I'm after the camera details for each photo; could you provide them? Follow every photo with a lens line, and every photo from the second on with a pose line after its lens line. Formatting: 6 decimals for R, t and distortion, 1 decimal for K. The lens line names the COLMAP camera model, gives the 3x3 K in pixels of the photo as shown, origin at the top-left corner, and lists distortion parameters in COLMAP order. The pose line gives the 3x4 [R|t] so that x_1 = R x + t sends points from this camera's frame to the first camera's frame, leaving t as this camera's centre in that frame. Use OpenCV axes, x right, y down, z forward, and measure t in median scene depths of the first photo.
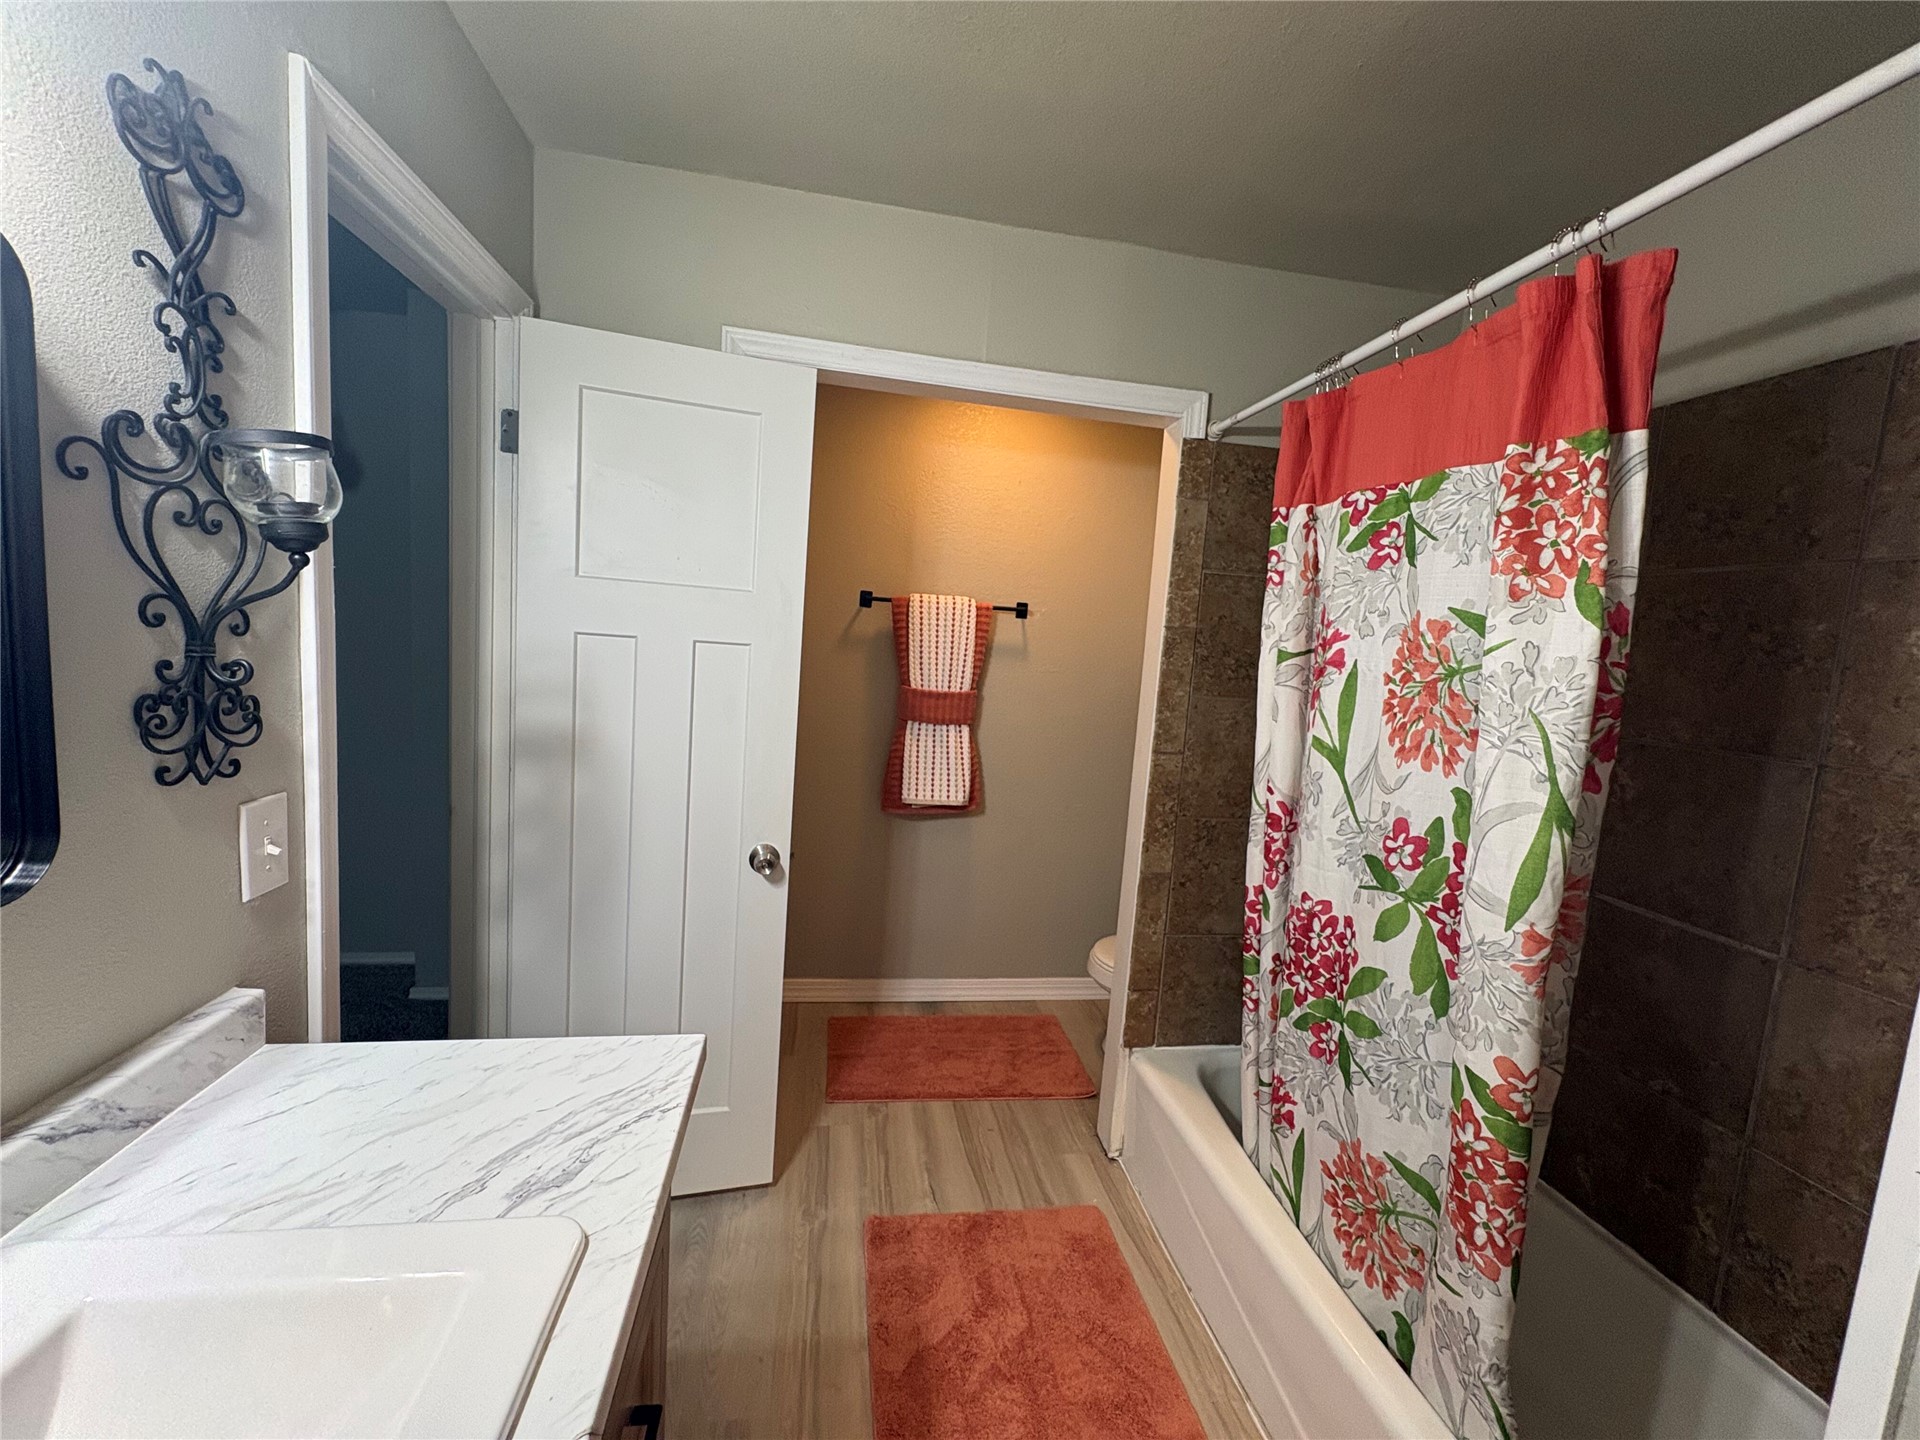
lens RADIAL K [[764.6, 0, 959.1], [0, 764.6, 721.9], [0, 0, 1]] dist [0.000428, -0.000549]
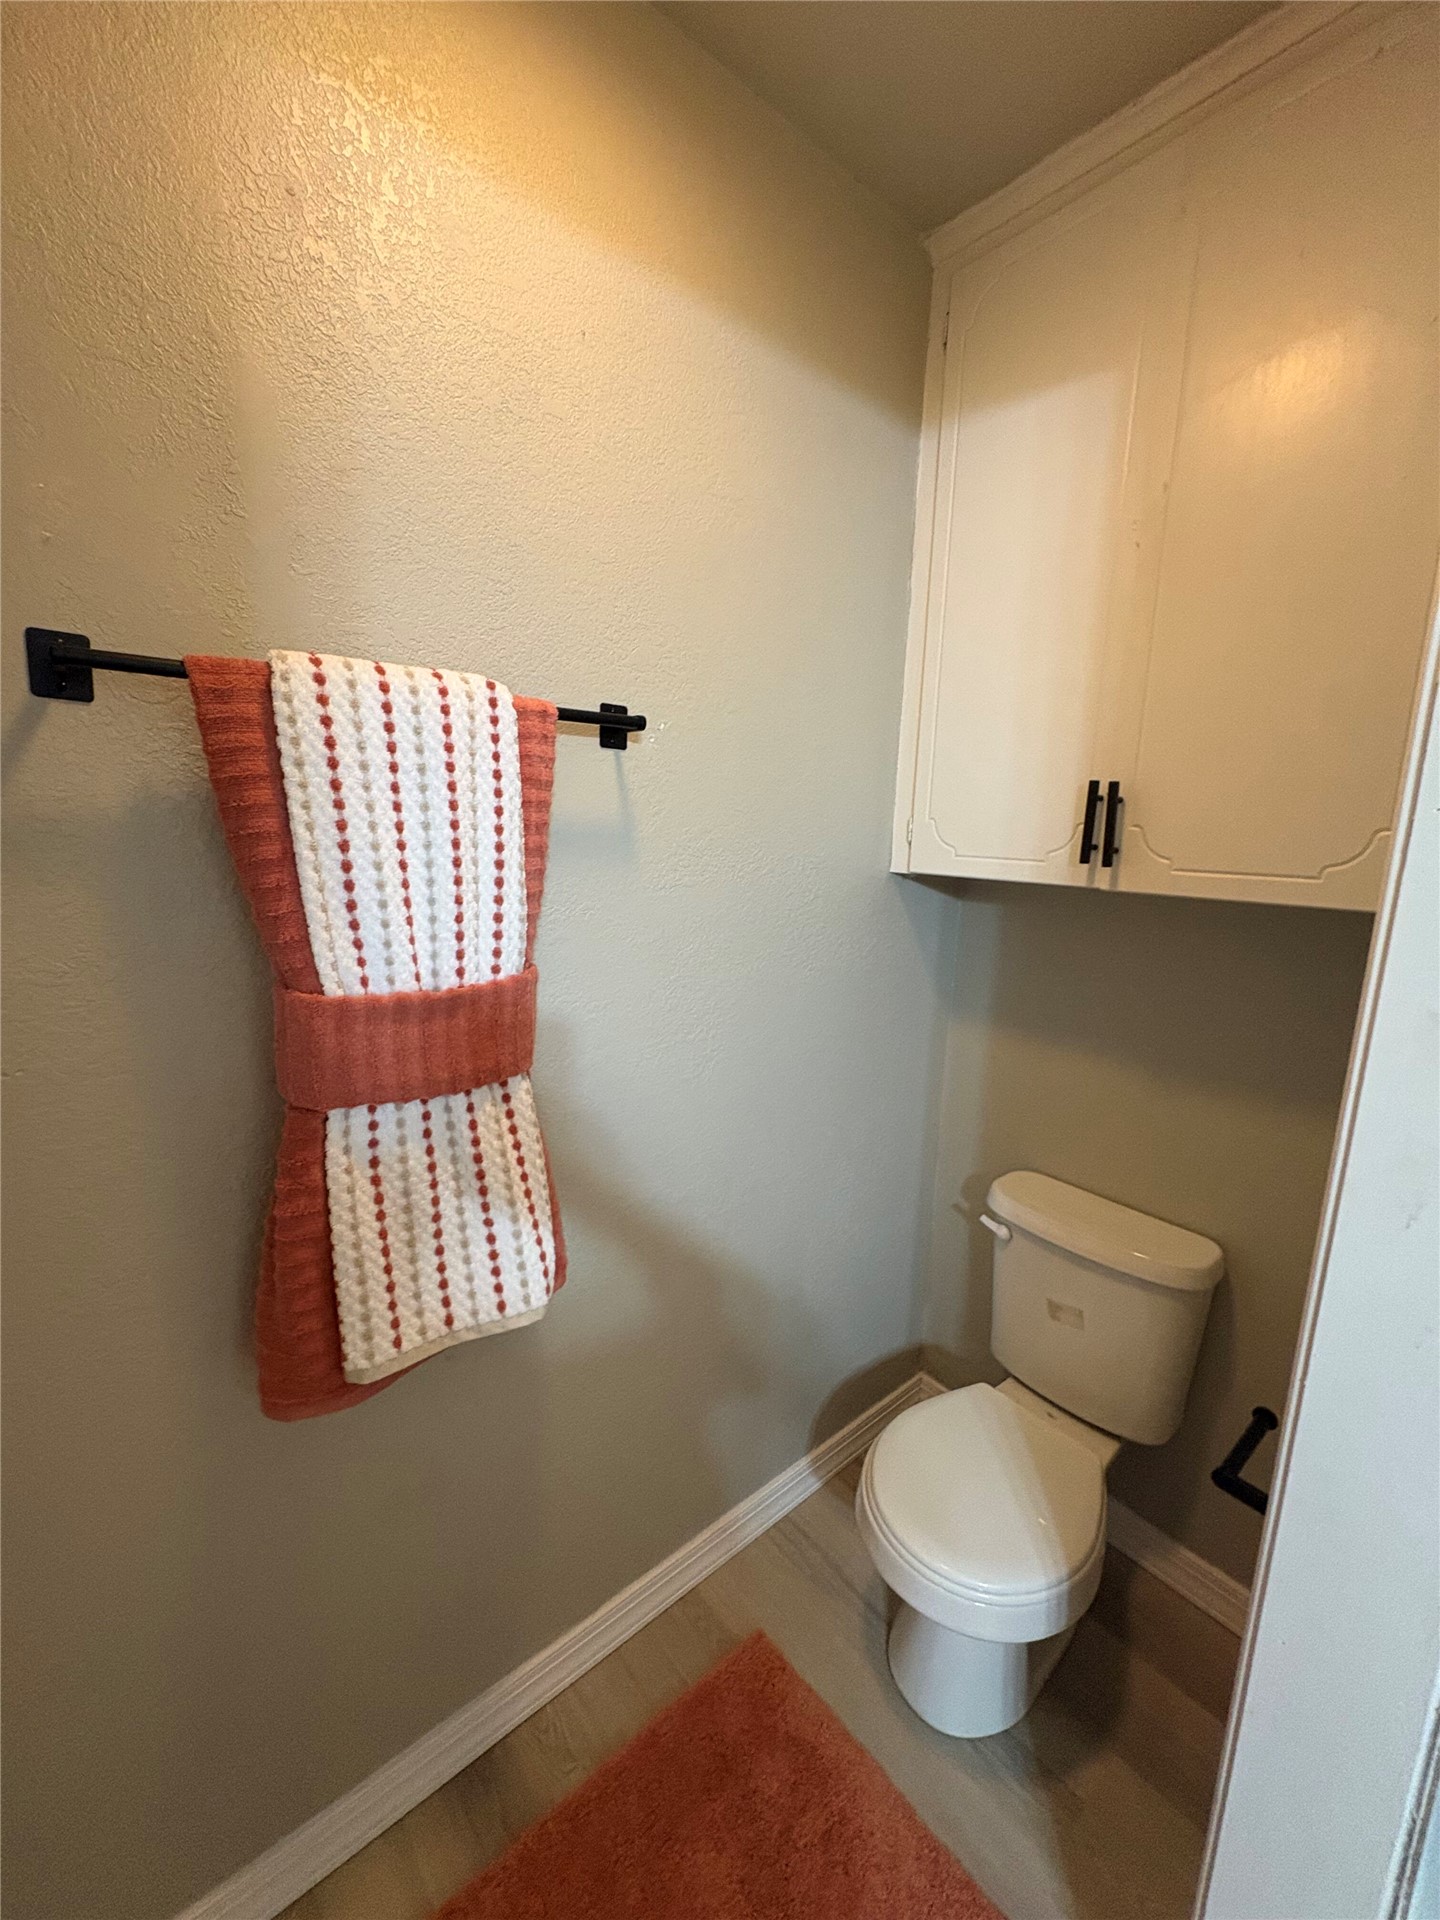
lens RADIAL K [[764.6, 0, 722.4], [0, 764.6, 957.7], [0, 0, 1]] dist [0.000428, -0.000549]
pose [[0.854254, -0.136772, 0.501541, -0.152775], [0.085255, 0.988566, 0.124375, -0.161364], [-0.512818, -0.063489, 0.856147, 1.363632]]
